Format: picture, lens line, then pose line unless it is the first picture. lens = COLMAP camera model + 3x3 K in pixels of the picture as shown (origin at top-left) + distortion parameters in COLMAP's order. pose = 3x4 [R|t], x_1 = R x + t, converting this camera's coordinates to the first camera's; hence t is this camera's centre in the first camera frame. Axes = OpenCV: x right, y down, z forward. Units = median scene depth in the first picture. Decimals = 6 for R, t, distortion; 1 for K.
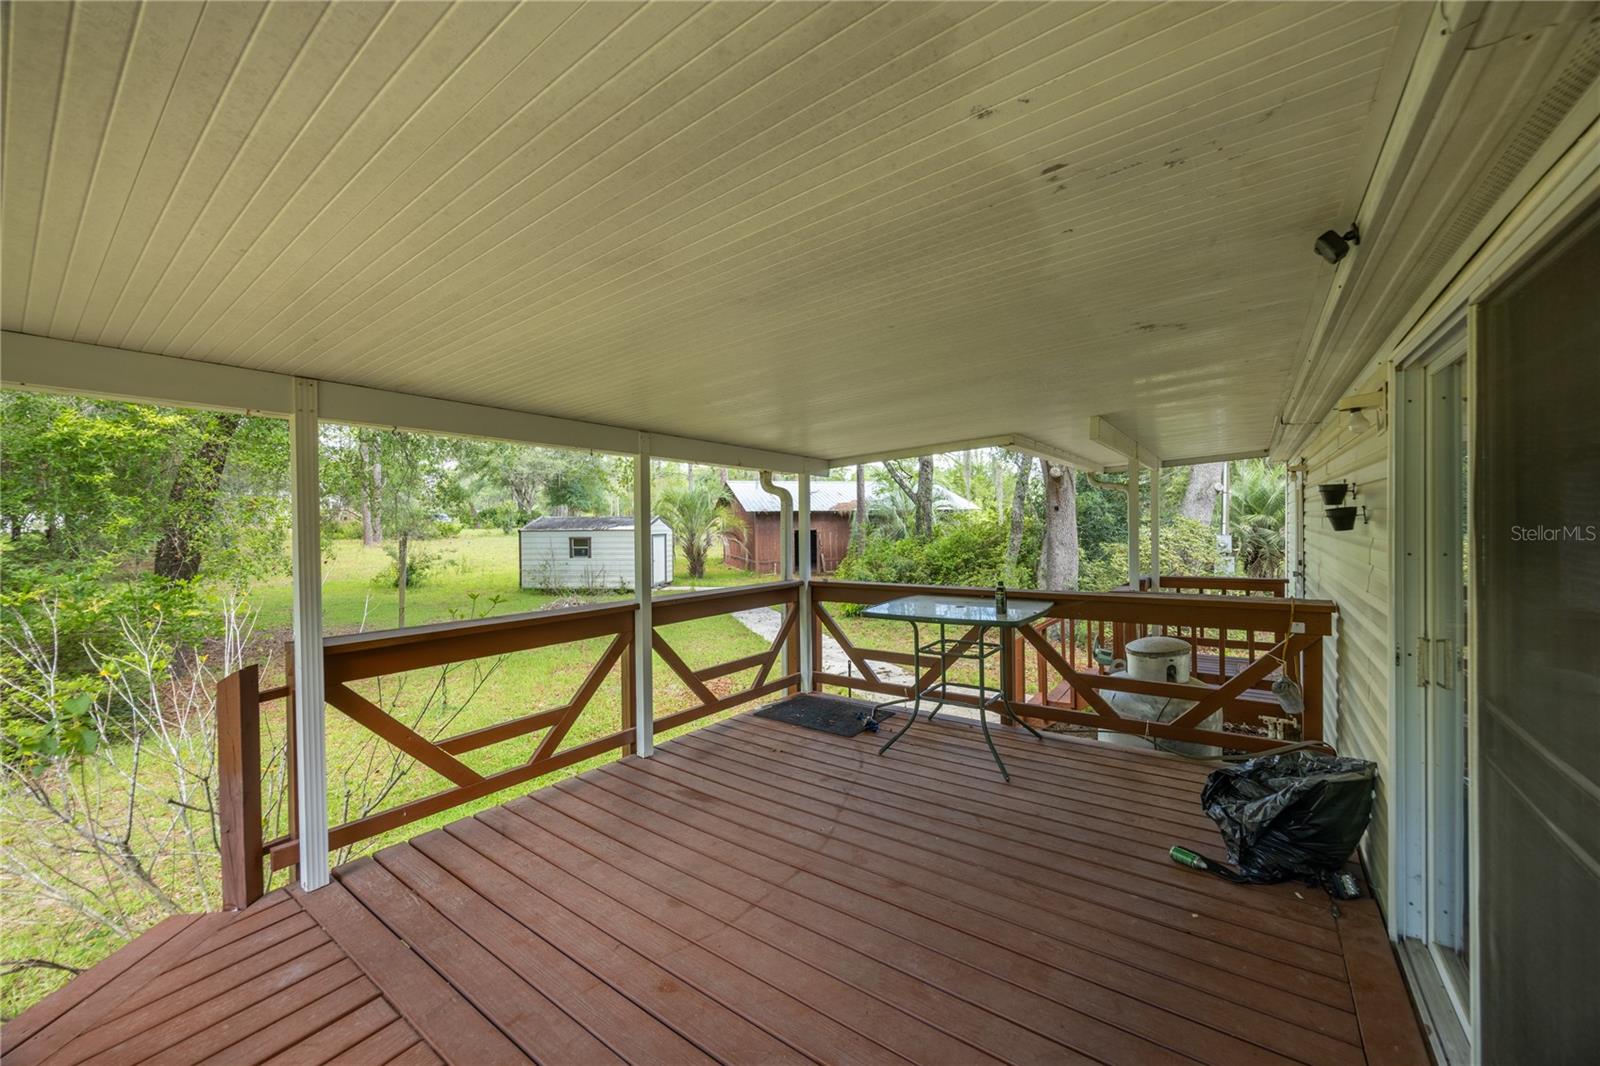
lens RADIAL K [[613.7, 0, 805.6], [0, 613.7, 531.5], [0, 0, 1]] dist [-0.002673, 0.000004]
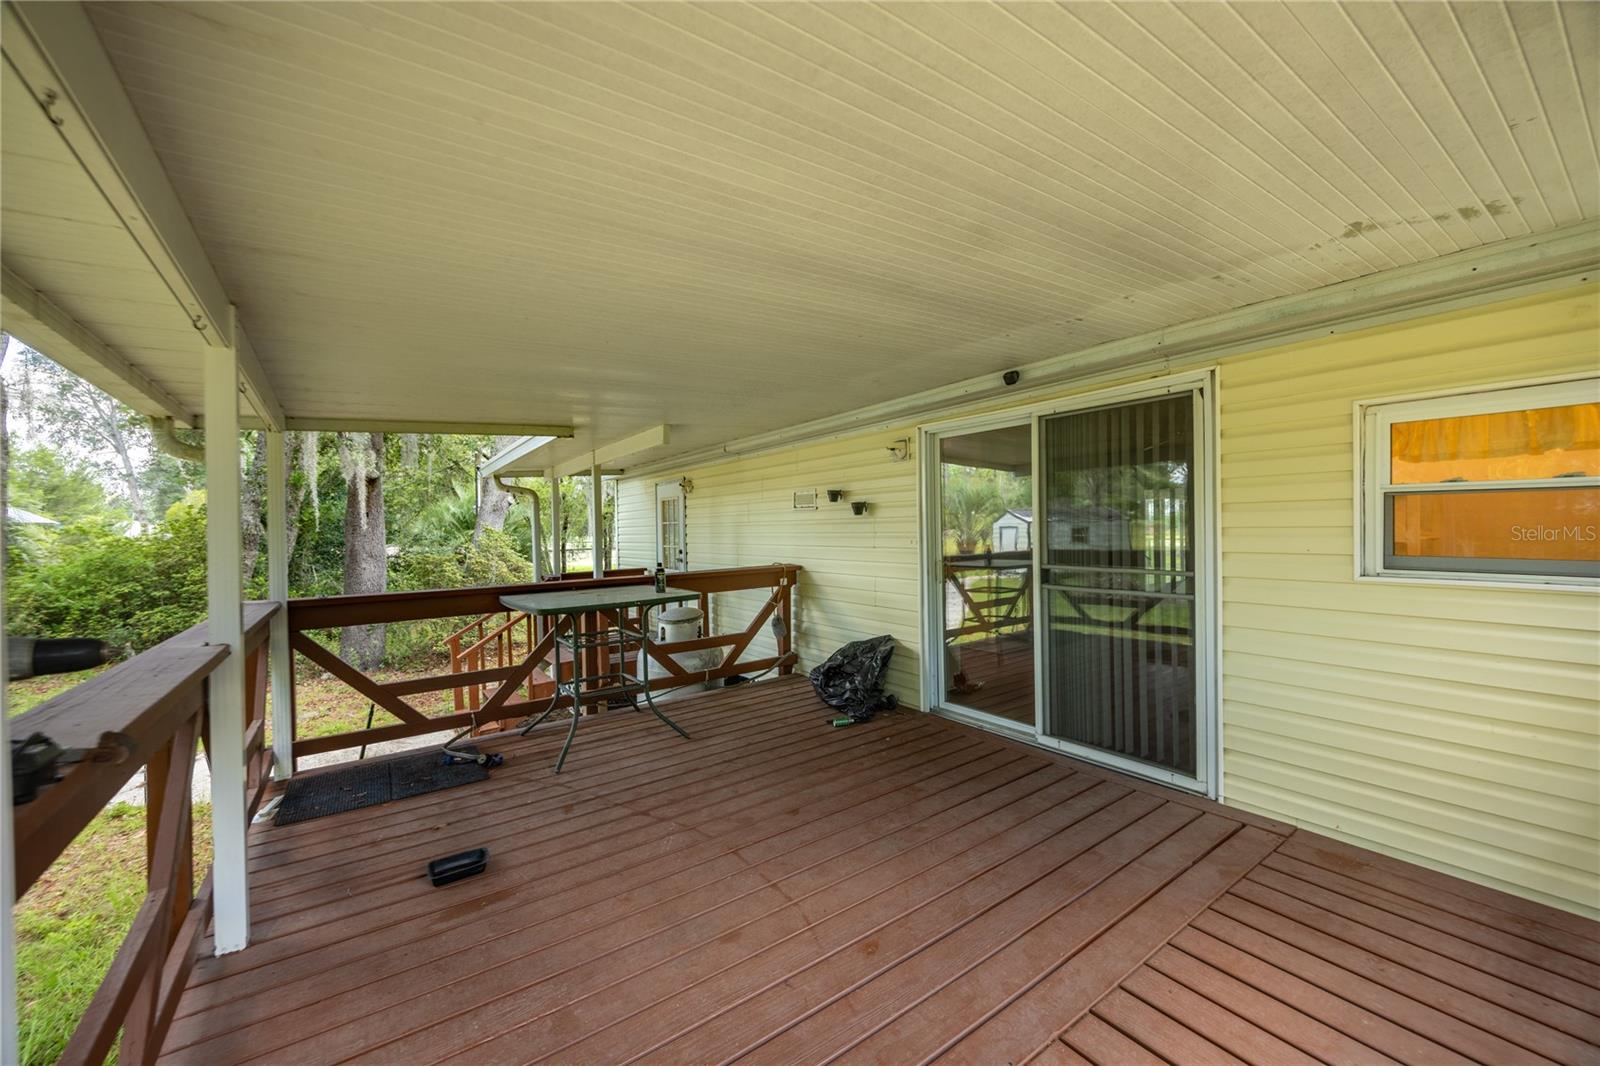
lens RADIAL K [[613.7, 0, 808.7], [0, 613.7, 530.8], [0, 0, 1]] dist [-0.002673, 0.000004]
pose [[0.312208, 0.004966, 0.950001, -0.581974], [0.030947, 0.999402, -0.015395, 0.045832], [-0.949510, 0.034206, 0.311868, 0.378629]]
